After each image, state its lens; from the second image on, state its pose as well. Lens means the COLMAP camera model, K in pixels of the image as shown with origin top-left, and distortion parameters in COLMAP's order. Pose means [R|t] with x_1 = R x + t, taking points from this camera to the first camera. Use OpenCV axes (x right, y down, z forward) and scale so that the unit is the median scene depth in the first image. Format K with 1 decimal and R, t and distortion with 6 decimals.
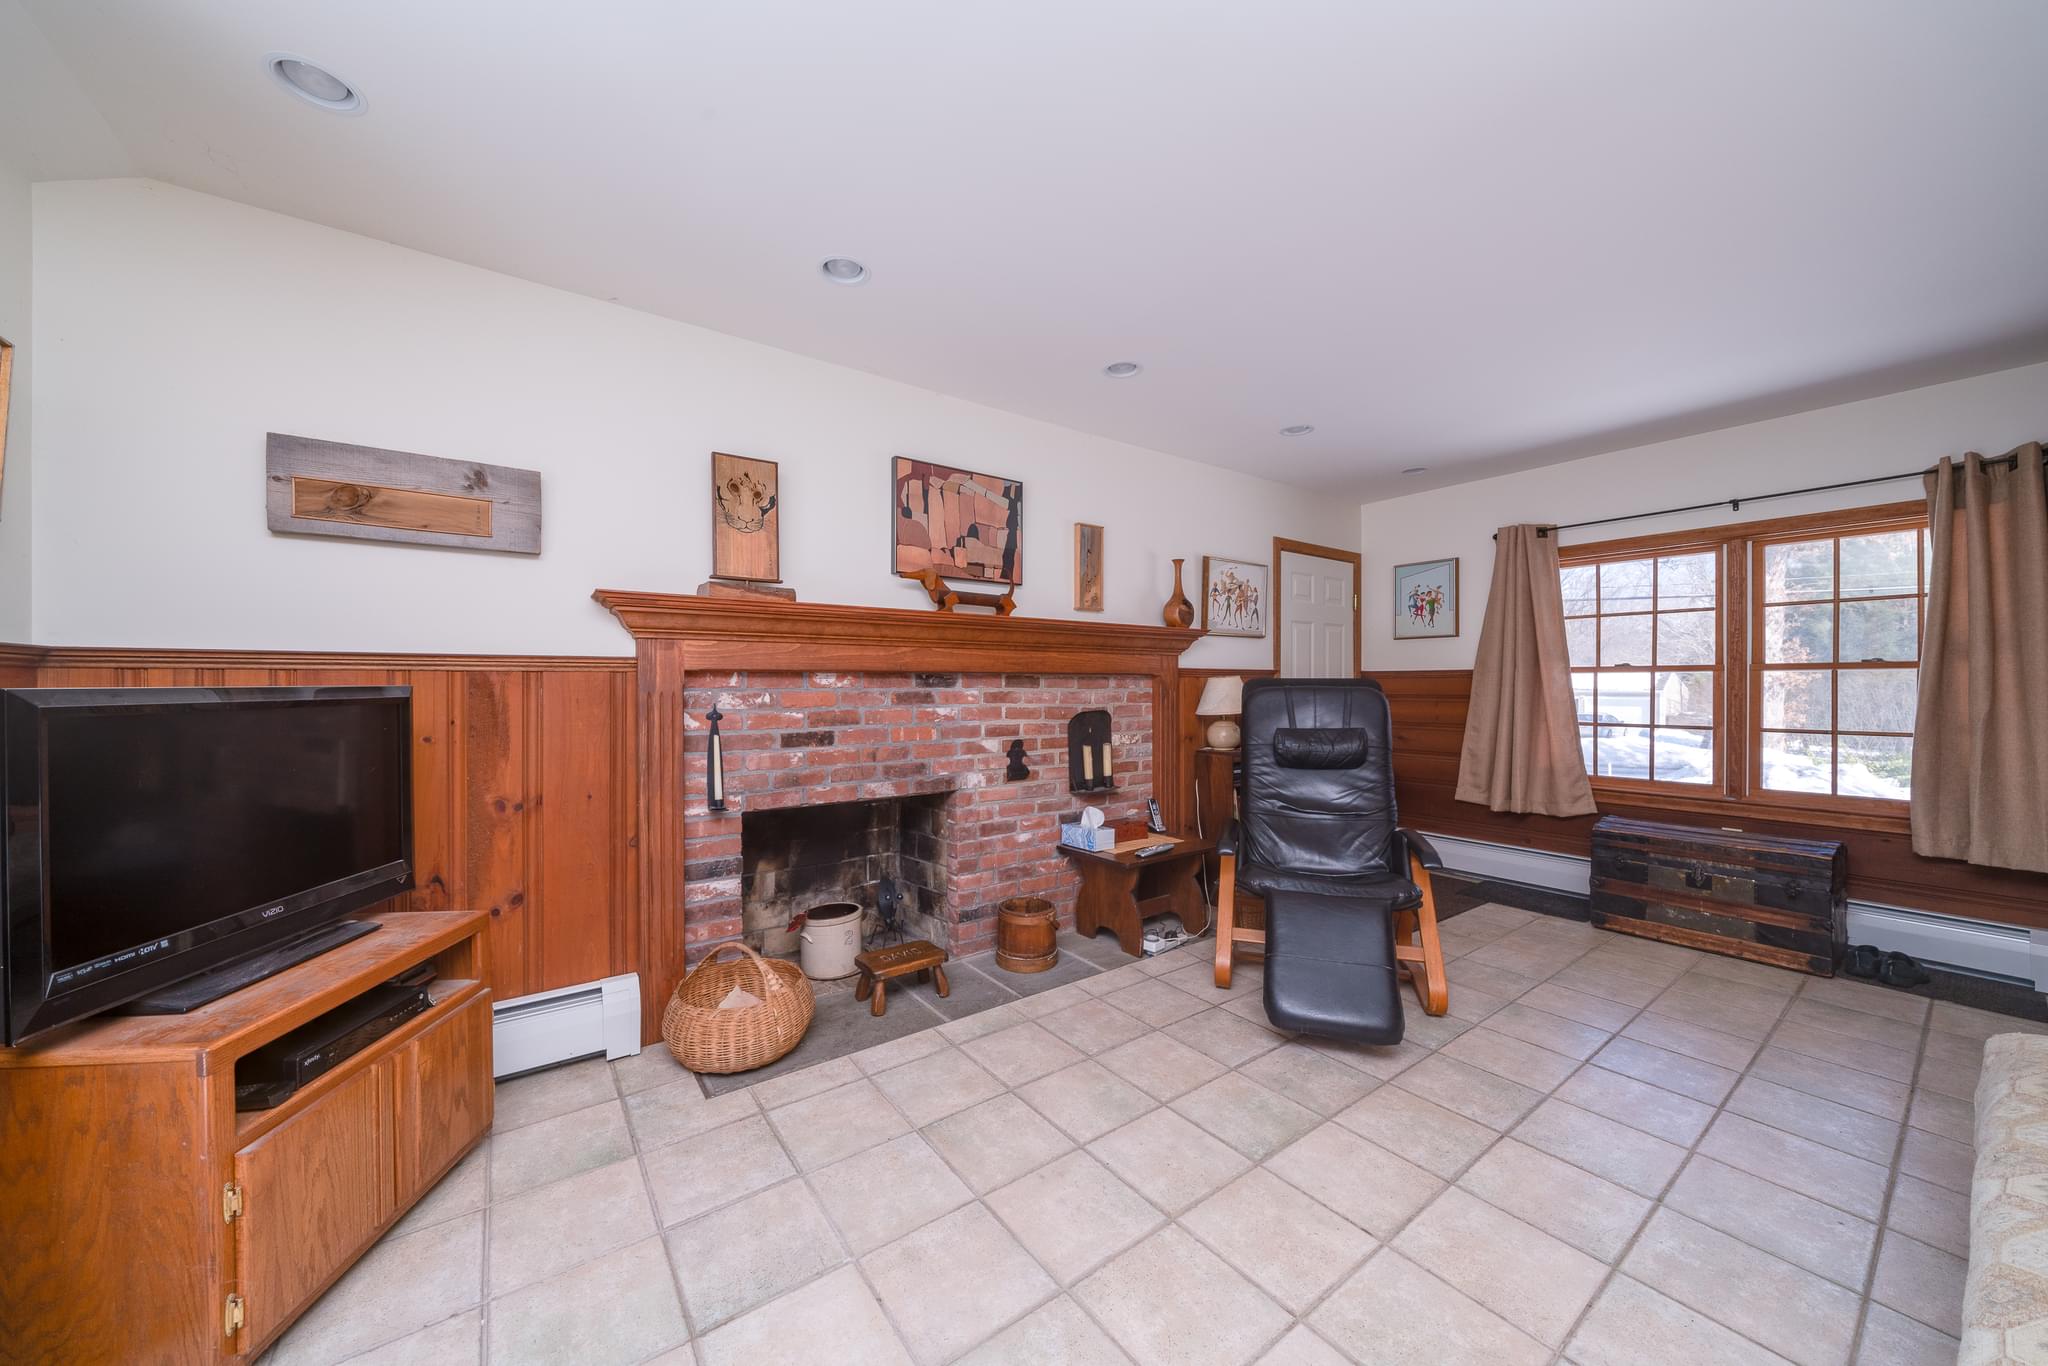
lens RADIAL K [[714.5, 0, 997.6], [0, 714.5, 681.9], [0, 0, 1]] dist [-0.010532, 0.000501]
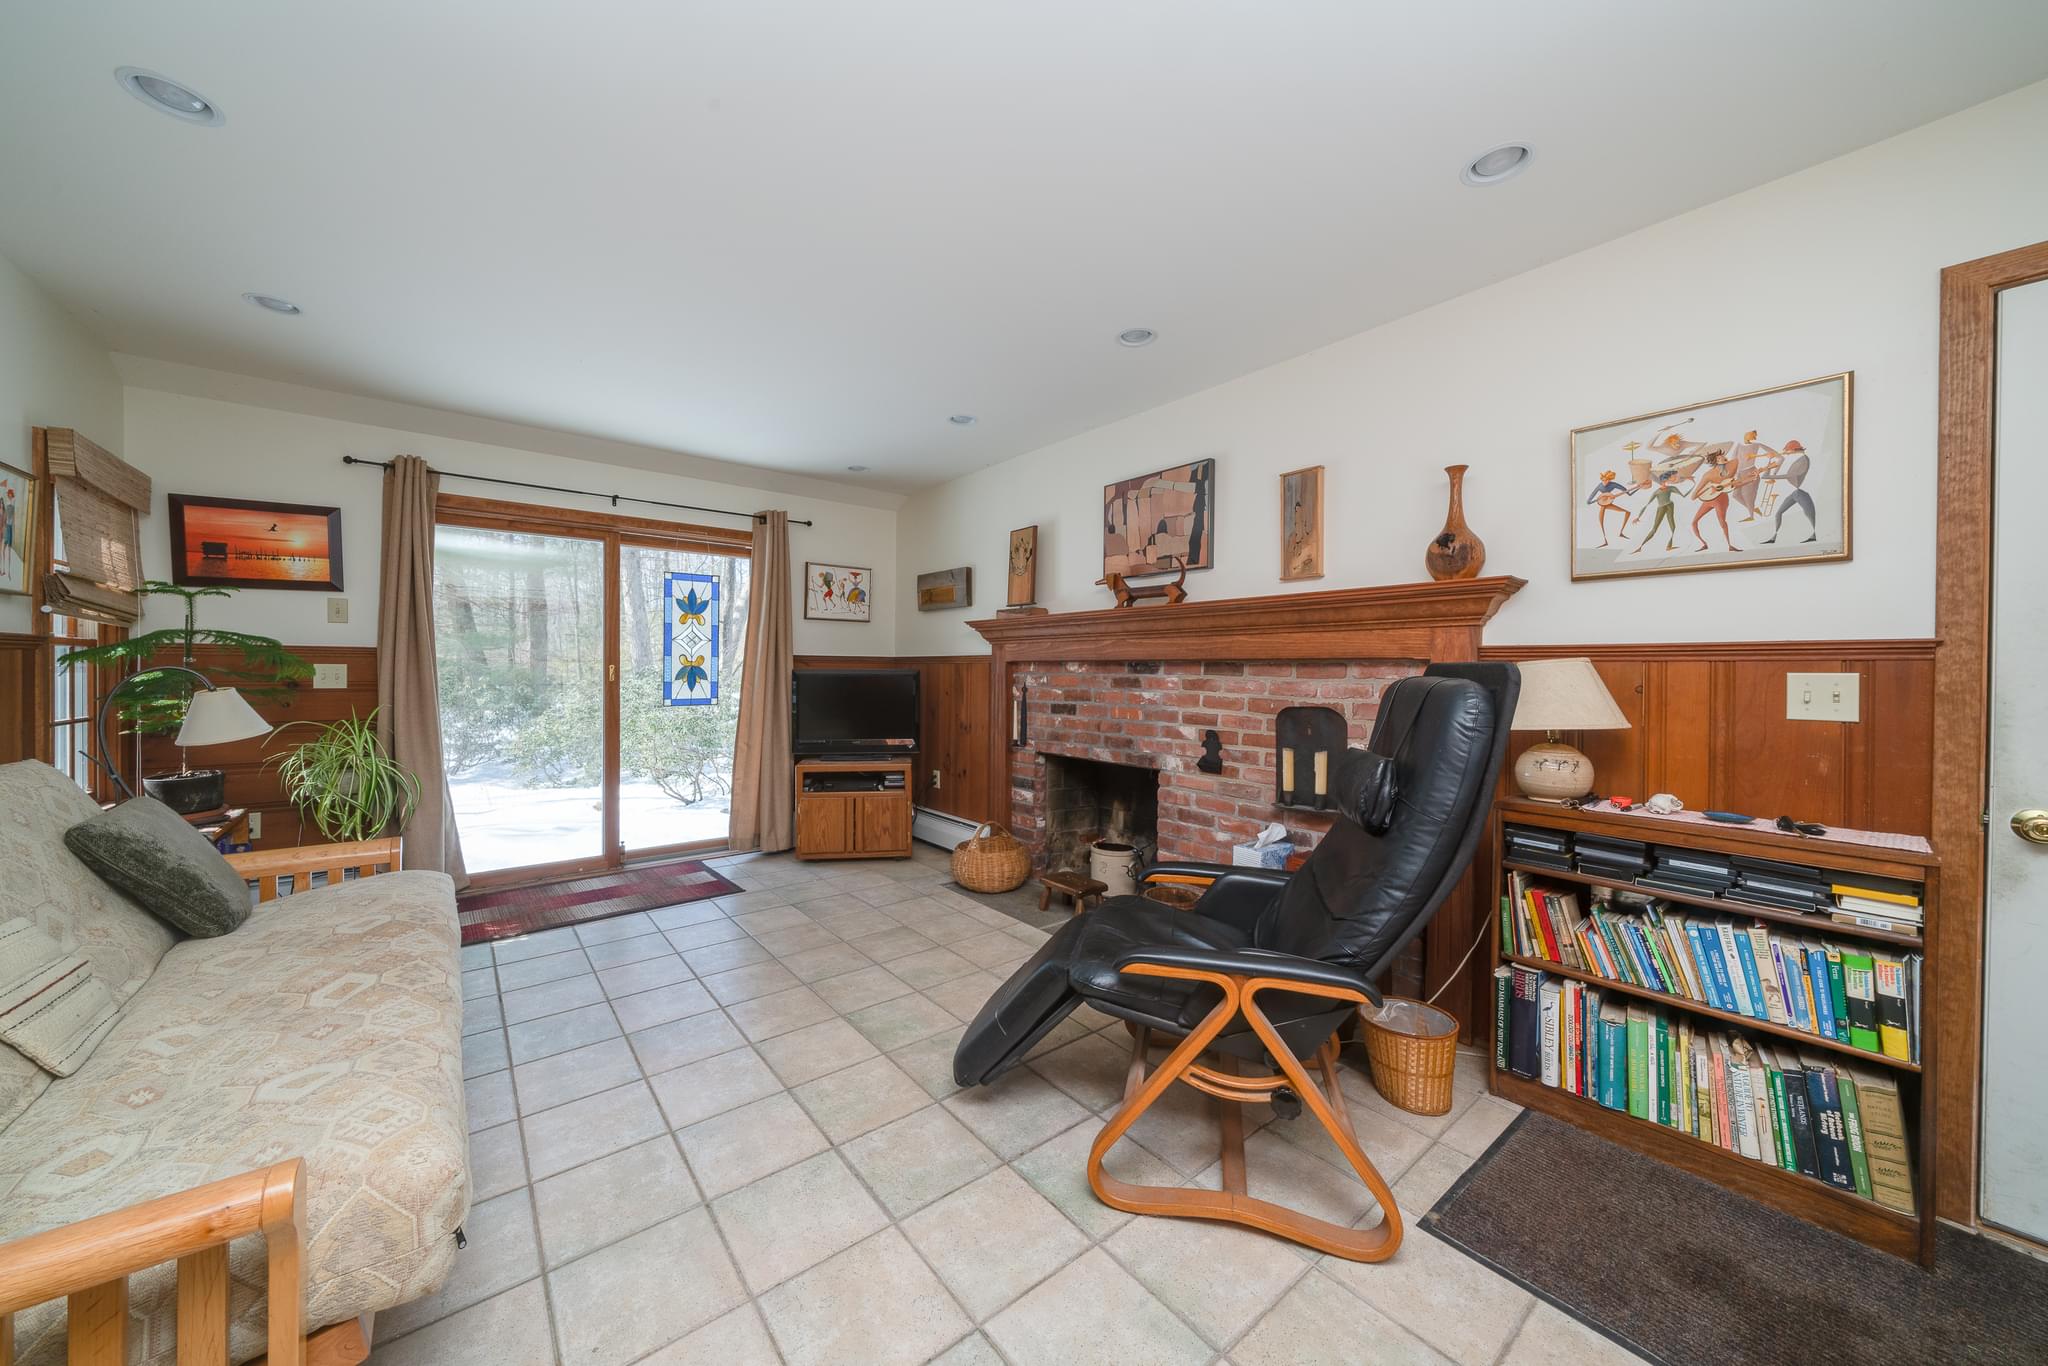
lens RADIAL K [[714.5, 0, 999.9], [0, 714.5, 675.7], [0, 0, 1]] dist [-0.010532, 0.000501]
pose [[0.044598, 0.006382, -0.998985, 0.995034], [-0.009893, 0.999933, 0.005946, 0.005914], [0.998956, 0.009618, 0.044658, 0.701185]]
